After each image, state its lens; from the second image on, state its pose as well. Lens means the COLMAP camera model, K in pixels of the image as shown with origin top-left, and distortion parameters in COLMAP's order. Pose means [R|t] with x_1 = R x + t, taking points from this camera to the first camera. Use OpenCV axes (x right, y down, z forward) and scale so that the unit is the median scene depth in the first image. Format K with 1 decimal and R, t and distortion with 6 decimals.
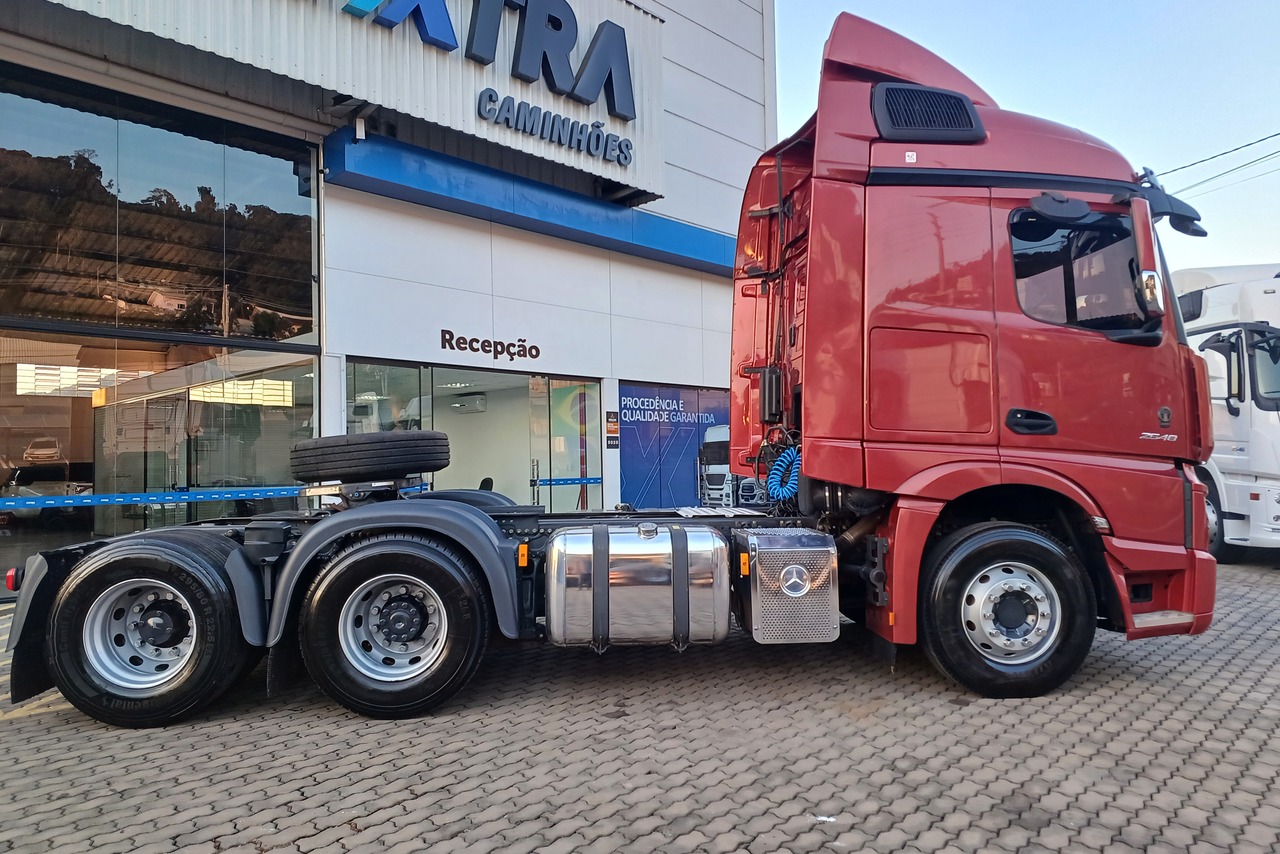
lens RADIAL K [[868.2, 0, 640.2], [0, 868.2, 422.9], [0, 0, 1]] dist [0.045527, -0.043046]
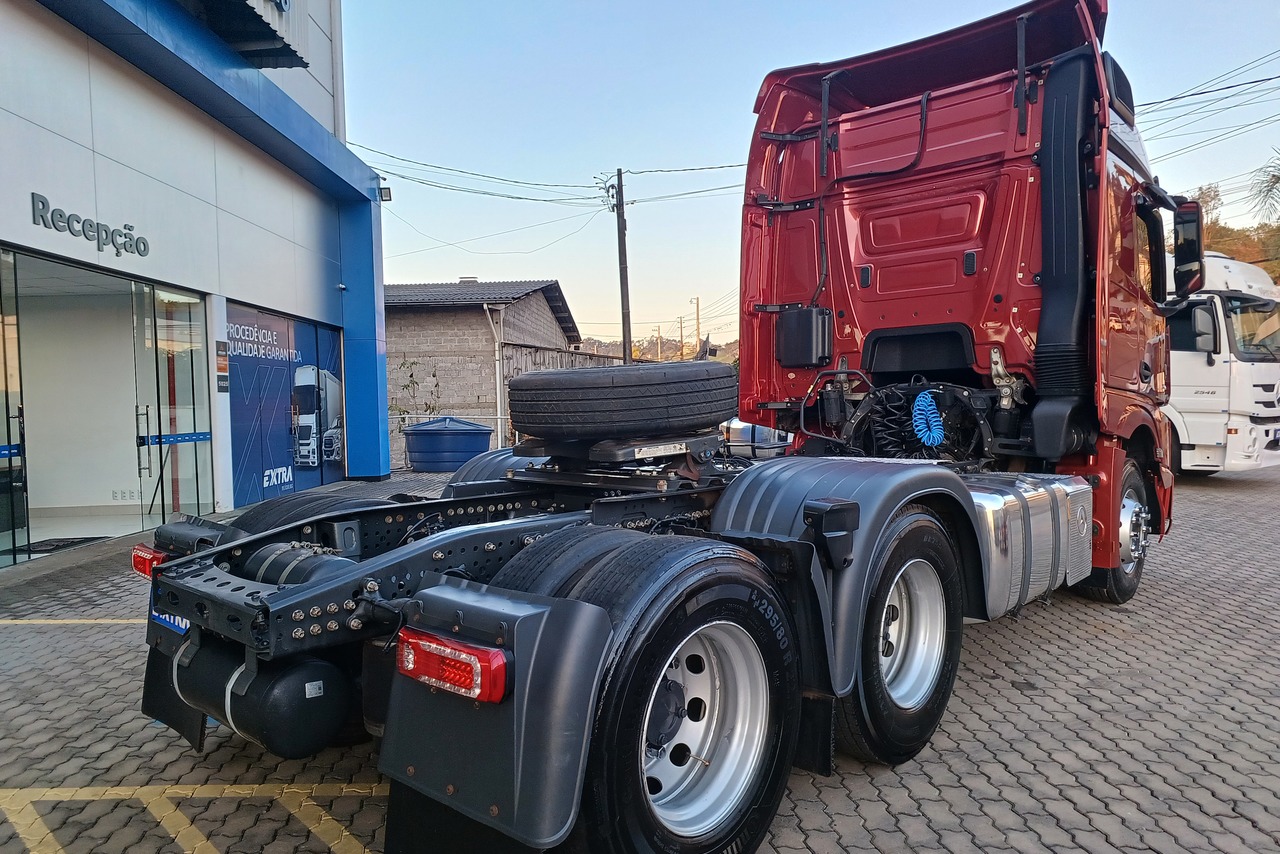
lens RADIAL K [[868.2, 0, 665.7], [0, 868.2, 434.2], [0, 0, 1]] dist [0.045527, -0.043046]
pose [[0.706930, -0.018337, 0.707046, -0.807137], [-0.030969, 0.997903, 0.056844, 0.030184], [-0.706605, -0.062081, 0.704879, 0.557104]]
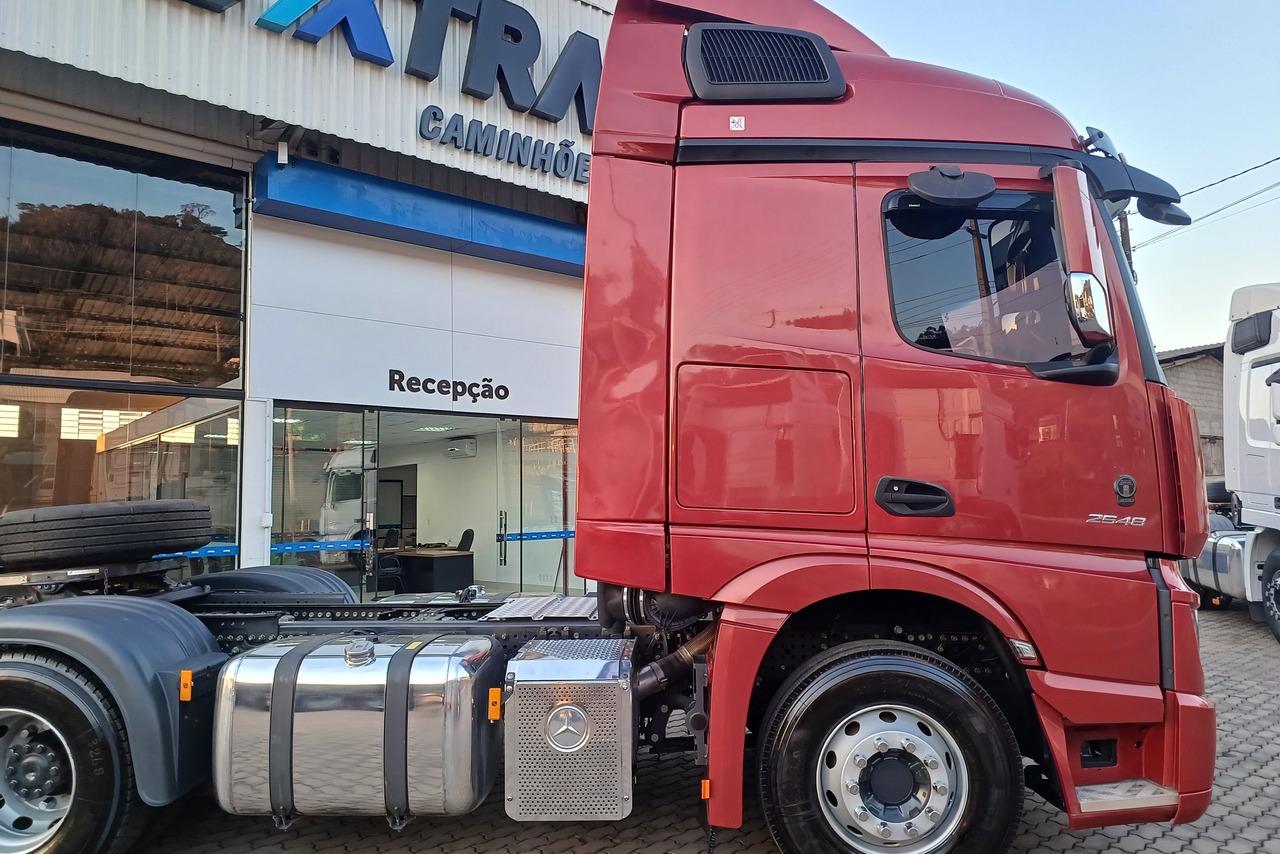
lens RADIAL K [[868.2, 0, 638.7], [0, 868.2, 420.4], [0, 0, 1]] dist [0.045527, -0.043046]
pose [[0.994945, -0.006832, -0.100189, 0.280883], [0.002374, 0.999004, -0.044556, -0.029346], [0.100393, 0.044093, 0.993970, 0.279349]]
